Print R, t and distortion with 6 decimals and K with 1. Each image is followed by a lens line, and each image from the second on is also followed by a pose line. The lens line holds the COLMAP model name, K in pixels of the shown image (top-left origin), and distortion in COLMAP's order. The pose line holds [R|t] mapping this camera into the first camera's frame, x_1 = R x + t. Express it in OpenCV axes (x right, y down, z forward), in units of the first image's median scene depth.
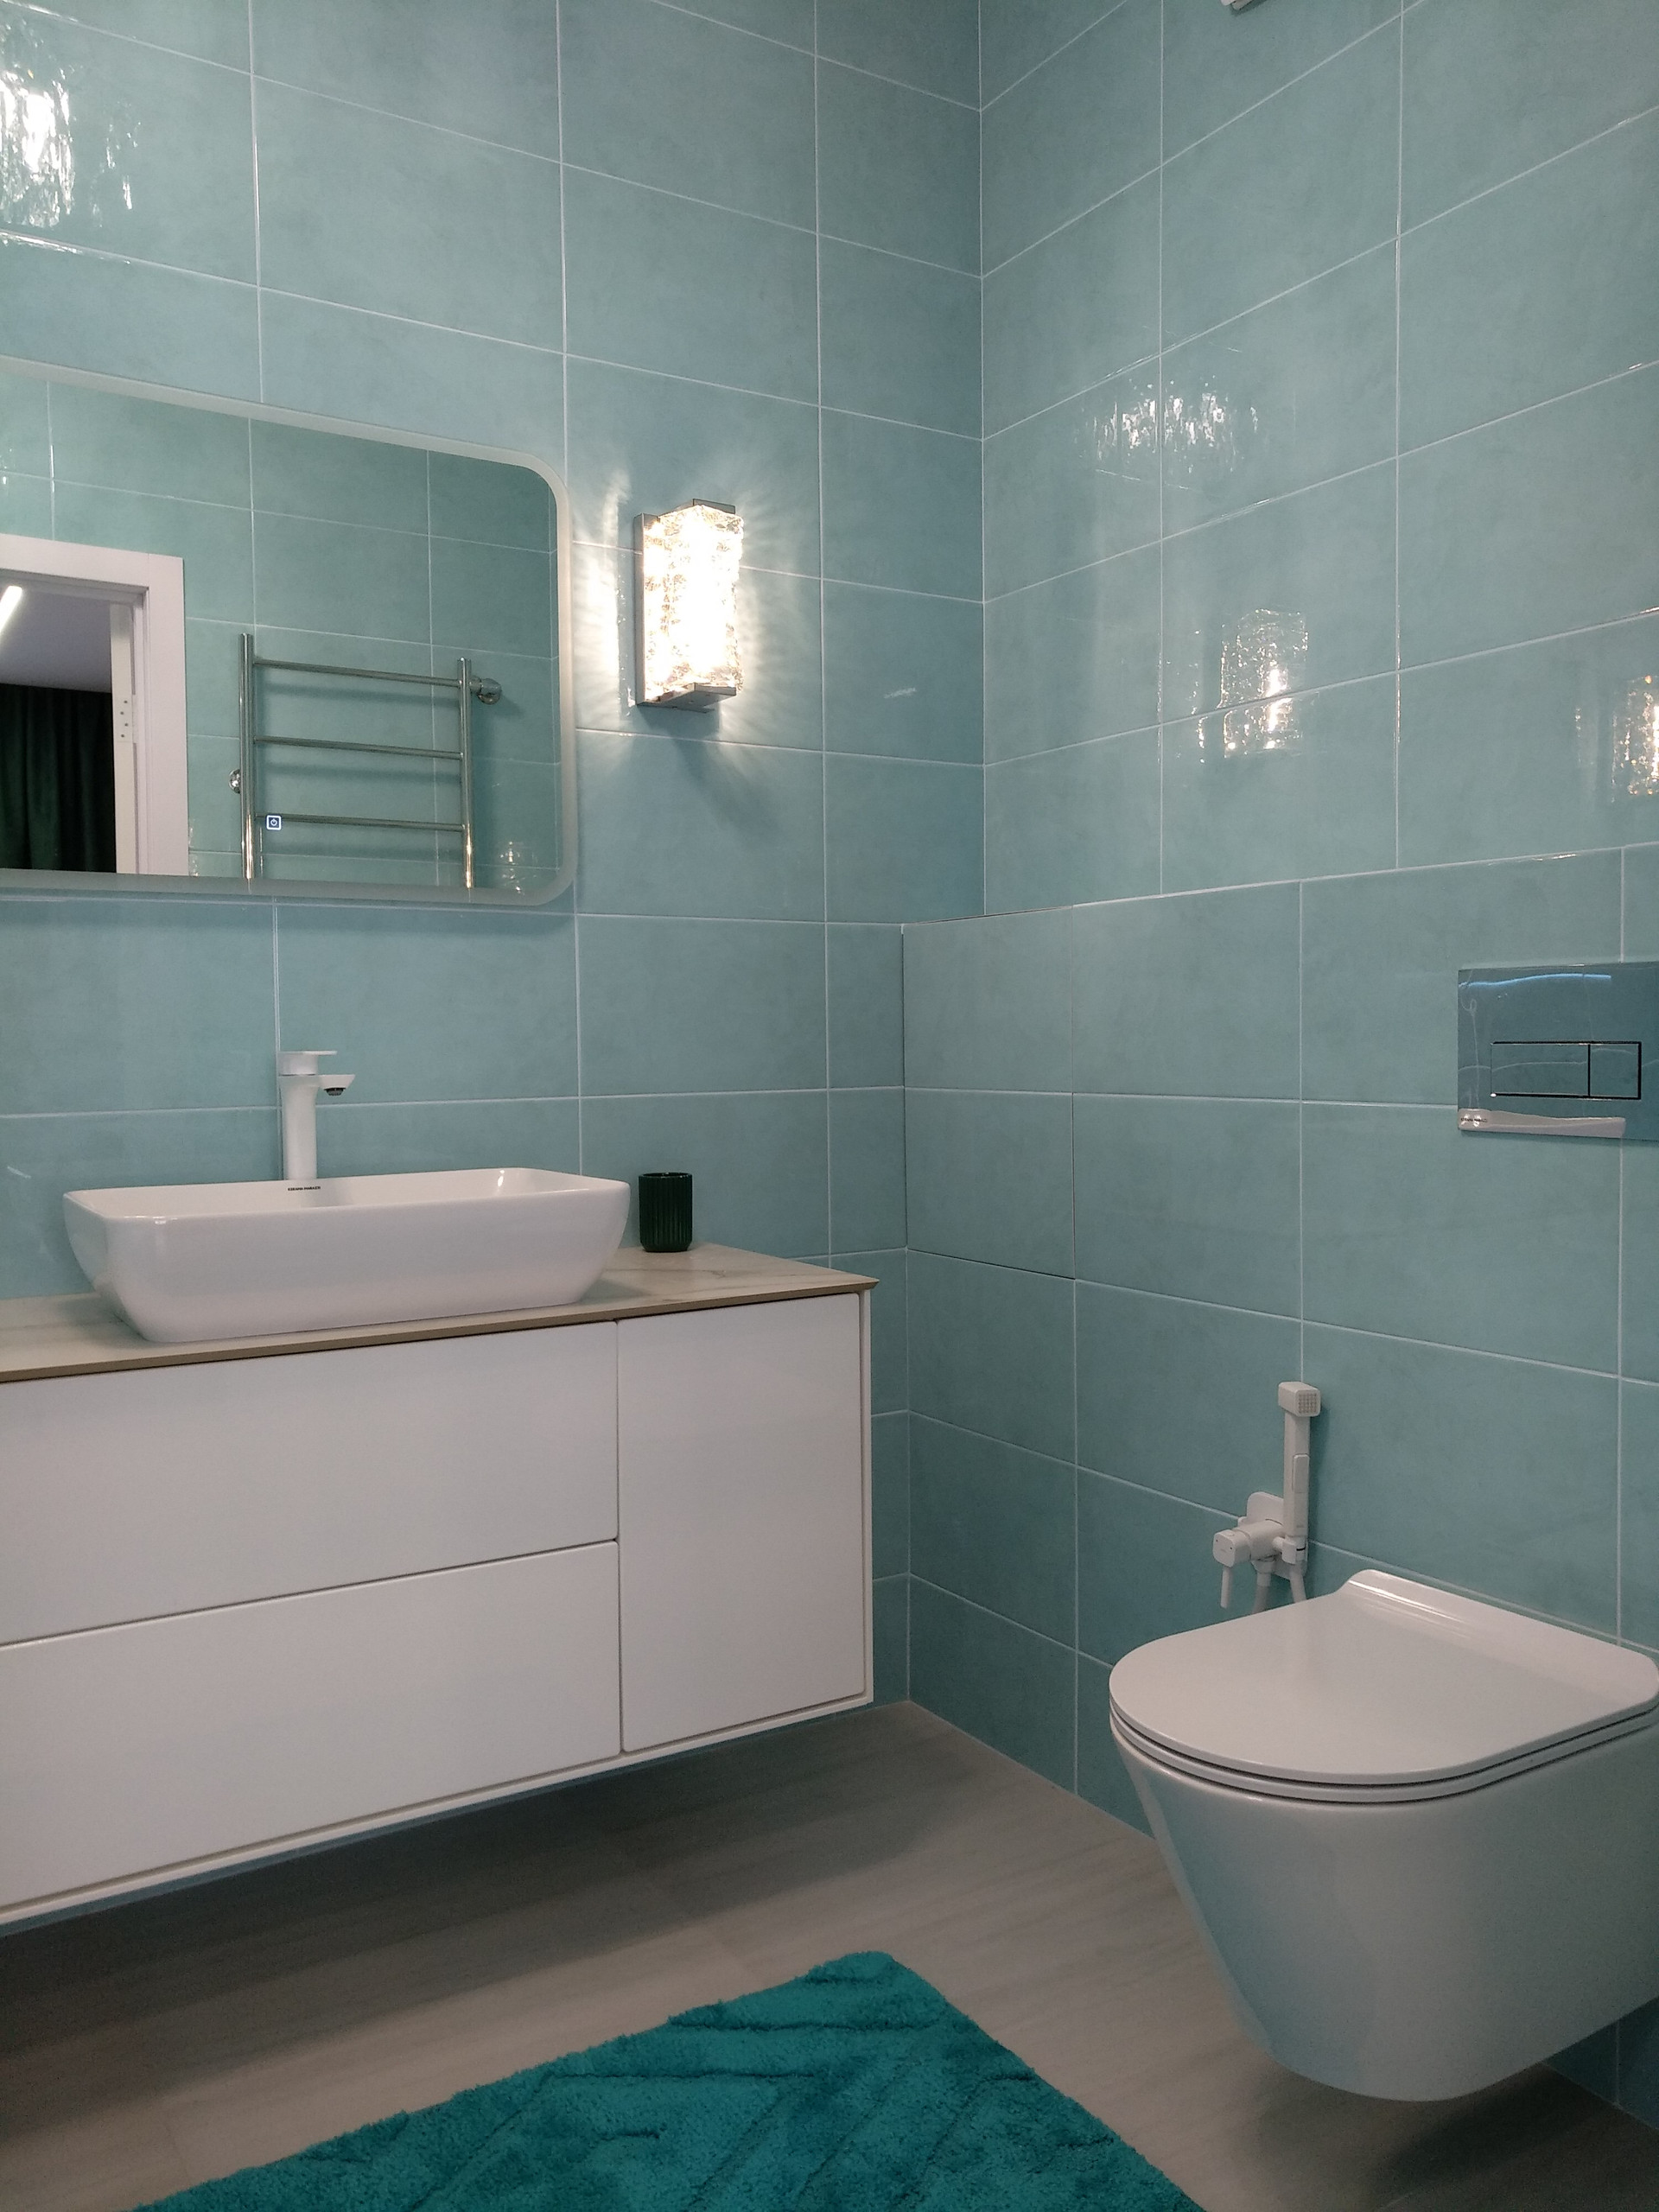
lens RADIAL K [[1697.5, 0, 818.3], [0, 1697.5, 1109.2], [0, 0, 1]] dist [-0.002117, 0.005389]
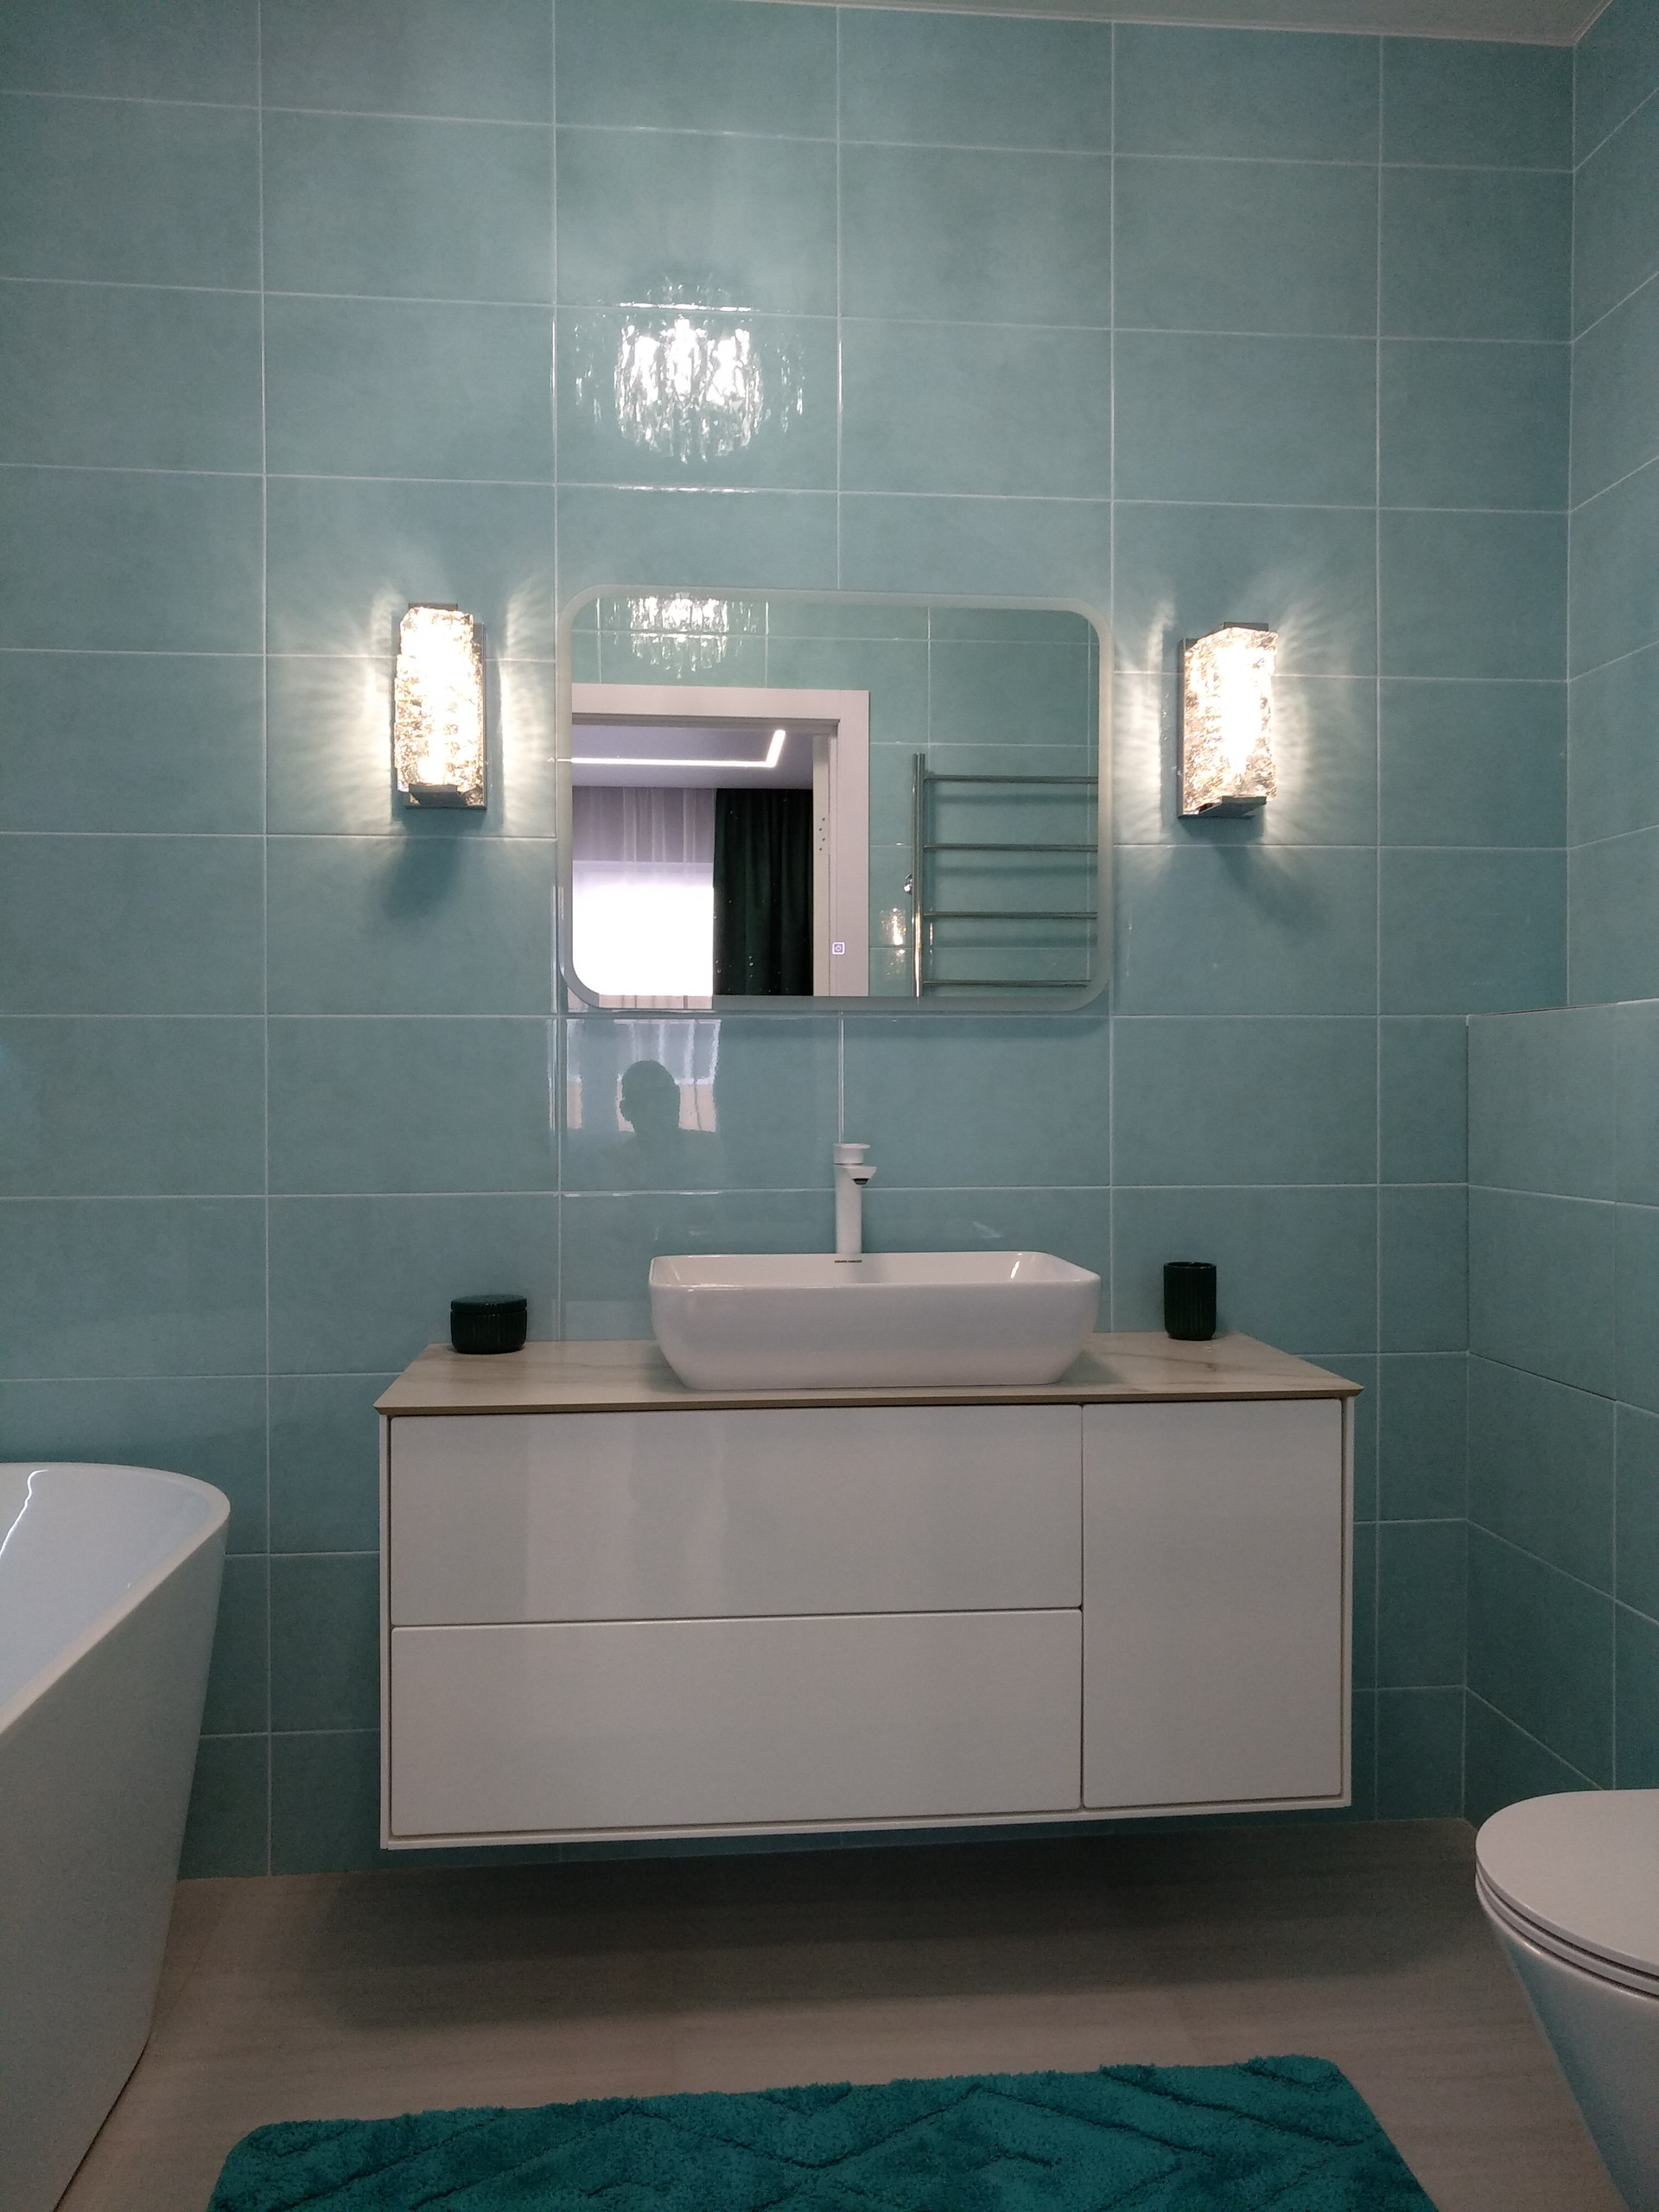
lens RADIAL K [[1680.1, 0, 821.4], [0, 1680.1, 1110.6], [0, 0, 1]] dist [-0.004152, 0.009626]
pose [[0.895716, 0.013923, -0.444409, 0.167658], [-0.026561, 0.999400, -0.022225, -0.027733], [0.443833, 0.031711, 0.895548, -0.030821]]
